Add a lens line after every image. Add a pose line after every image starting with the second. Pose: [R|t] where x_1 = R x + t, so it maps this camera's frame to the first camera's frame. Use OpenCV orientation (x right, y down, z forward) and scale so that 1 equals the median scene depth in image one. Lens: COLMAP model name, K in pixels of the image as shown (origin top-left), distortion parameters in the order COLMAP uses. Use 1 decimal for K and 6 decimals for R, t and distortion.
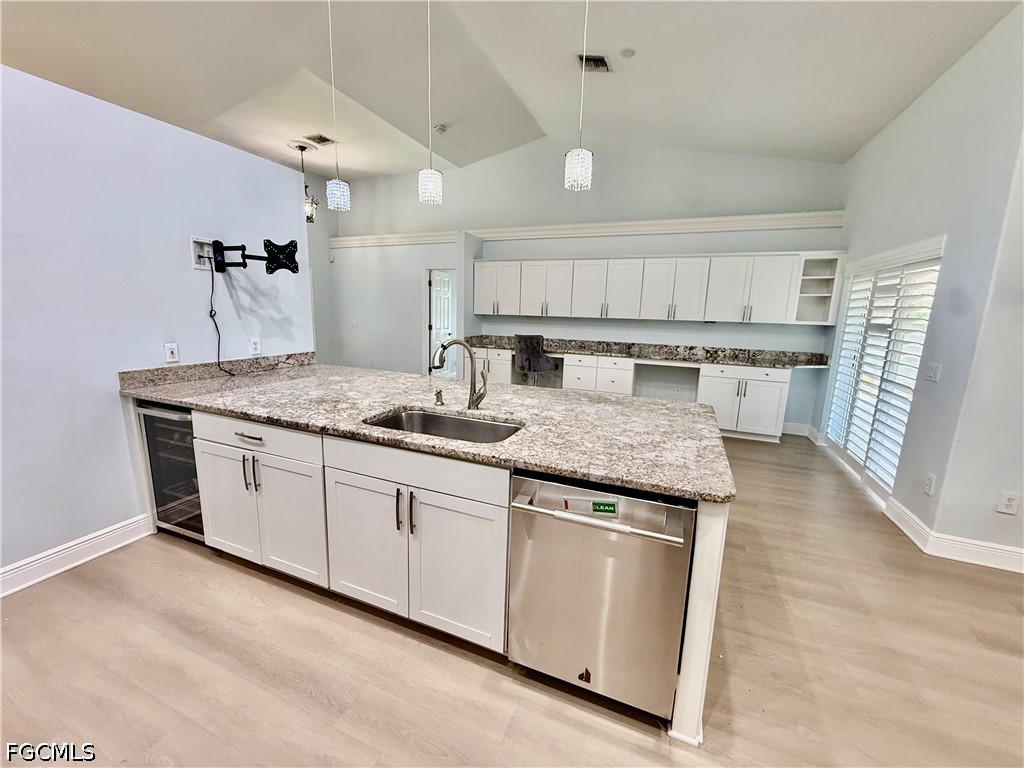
lens RADIAL K [[408.5, 0, 510.1], [0, 408.5, 383.9], [0, 0, 1]] dist [-0.000501, 0.000591]
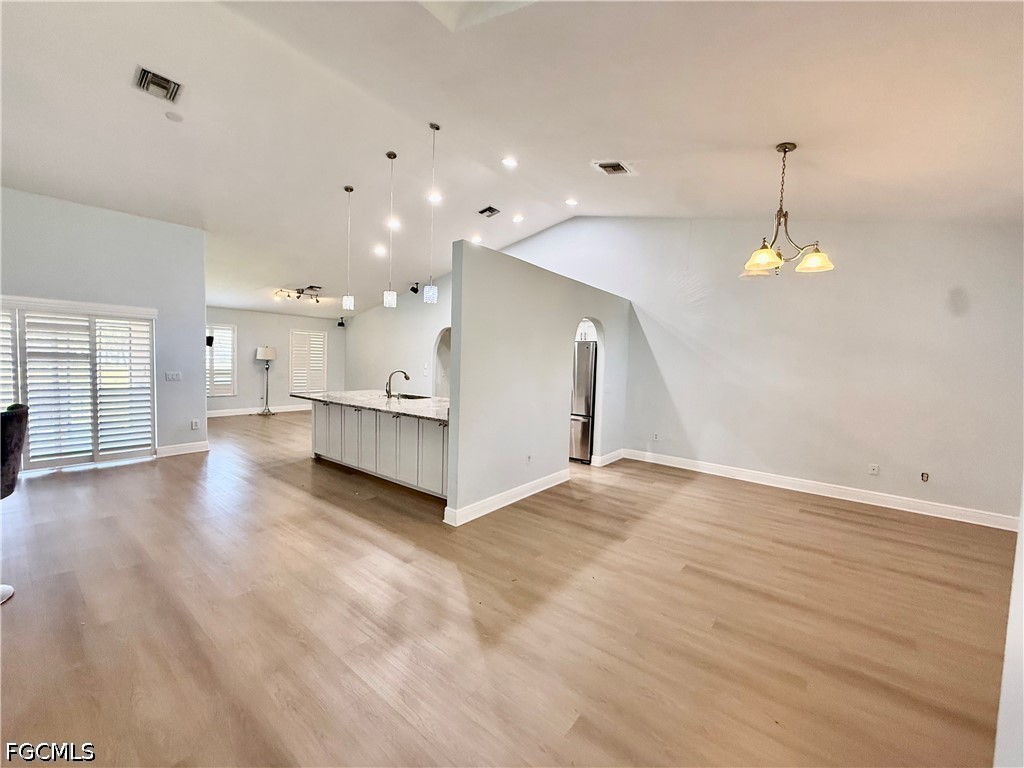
lens RADIAL K [[408.5, 0, 510.6], [0, 408.5, 383.9], [0, 0, 1]] dist [-0.000501, 0.000591]
pose [[-0.961373, -0.072066, 0.265646, -0.981416], [-0.006313, 0.970636, 0.240471, -0.422016], [-0.275175, 0.229506, -0.933598, 2.078230]]
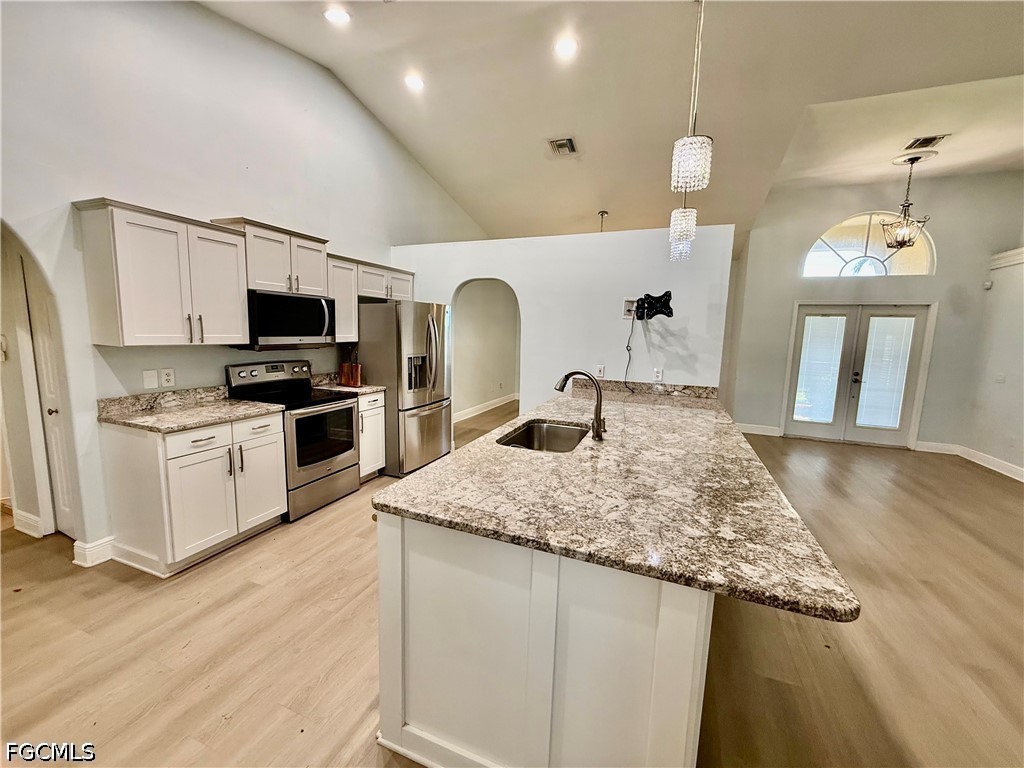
lens RADIAL K [[408.5, 0, 509.2], [0, 408.5, 384.2], [0, 0, 1]] dist [-0.000501, 0.000591]
pose [[0.014786, 0.106310, -0.994223, 0.615391], [-0.208370, 0.972829, 0.100923, -0.089364], [0.977938, 0.205674, 0.036536, 0.472136]]
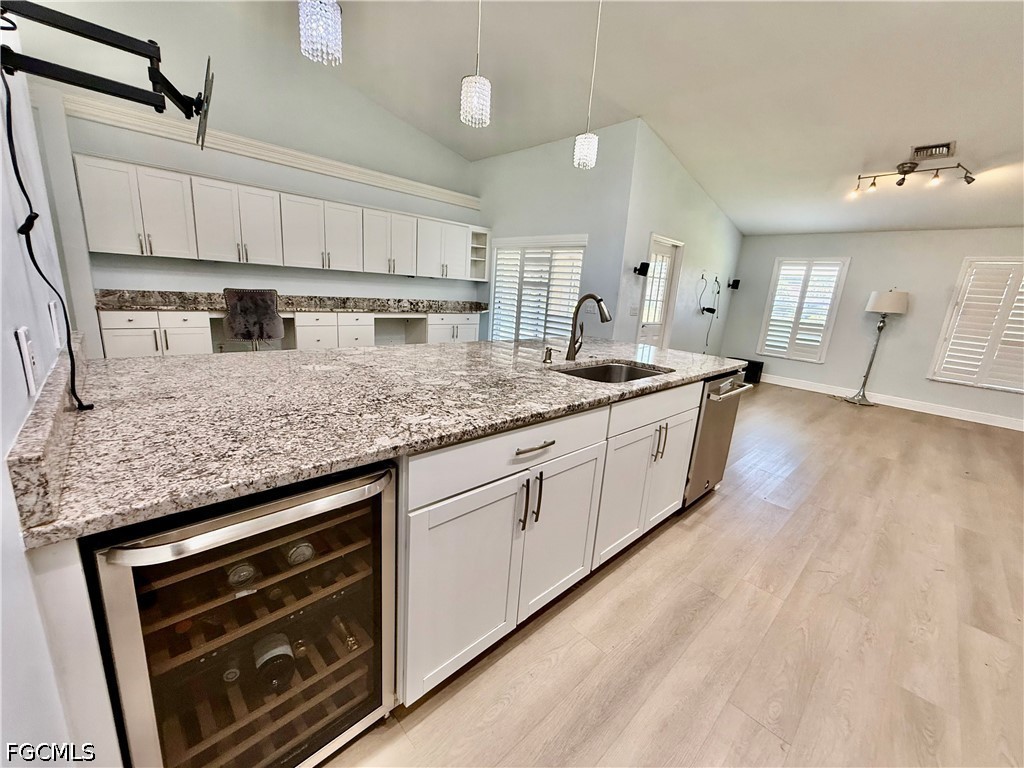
lens RADIAL K [[408.5, 0, 509.6], [0, 408.5, 382.6], [0, 0, 1]] dist [-0.000501, 0.000591]
pose [[0.408856, -0.207486, 0.888699, -0.745591], [0.109269, 0.977936, 0.178050, -0.059382], [-0.906034, 0.024310, 0.422507, 0.458602]]
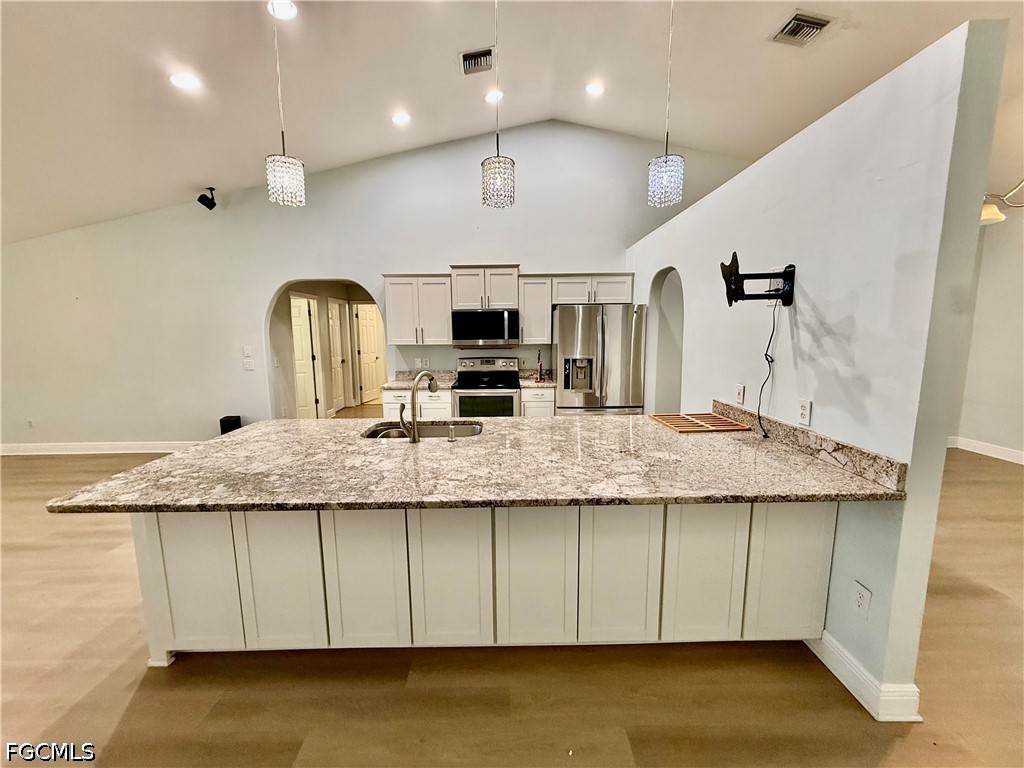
lens RADIAL K [[408.5, 0, 509.1], [0, 408.5, 382.5], [0, 0, 1]] dist [-0.000501, 0.000591]
pose [[-0.921255, 0.033760, -0.387491, 0.056793], [-0.085535, 0.954255, 0.286497, -0.266856], [0.379437, 0.297081, -0.876225, 1.298811]]
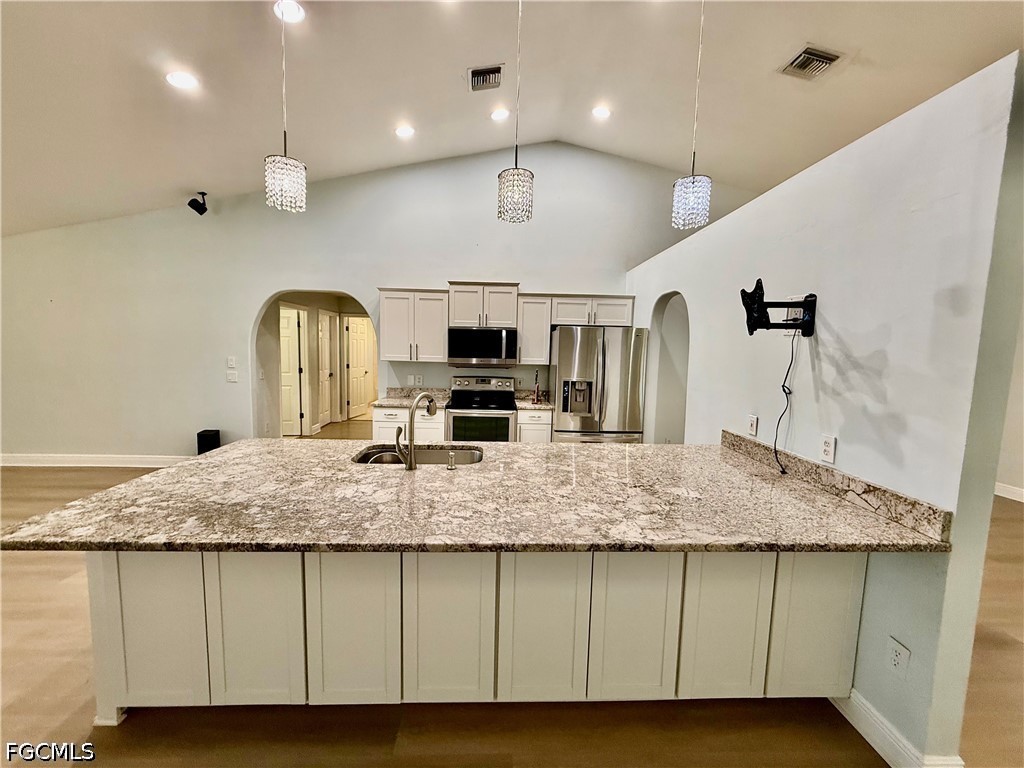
lens RADIAL K [[408.5, 0, 509.4], [0, 408.5, 382.6], [0, 0, 1]] dist [-0.000501, 0.000591]
pose [[-0.909078, -0.010276, -0.416500, 0.066946], [-0.122456, 0.962129, 0.243542, -0.263143], [0.398224, 0.272402, -0.875908, 1.245934]]
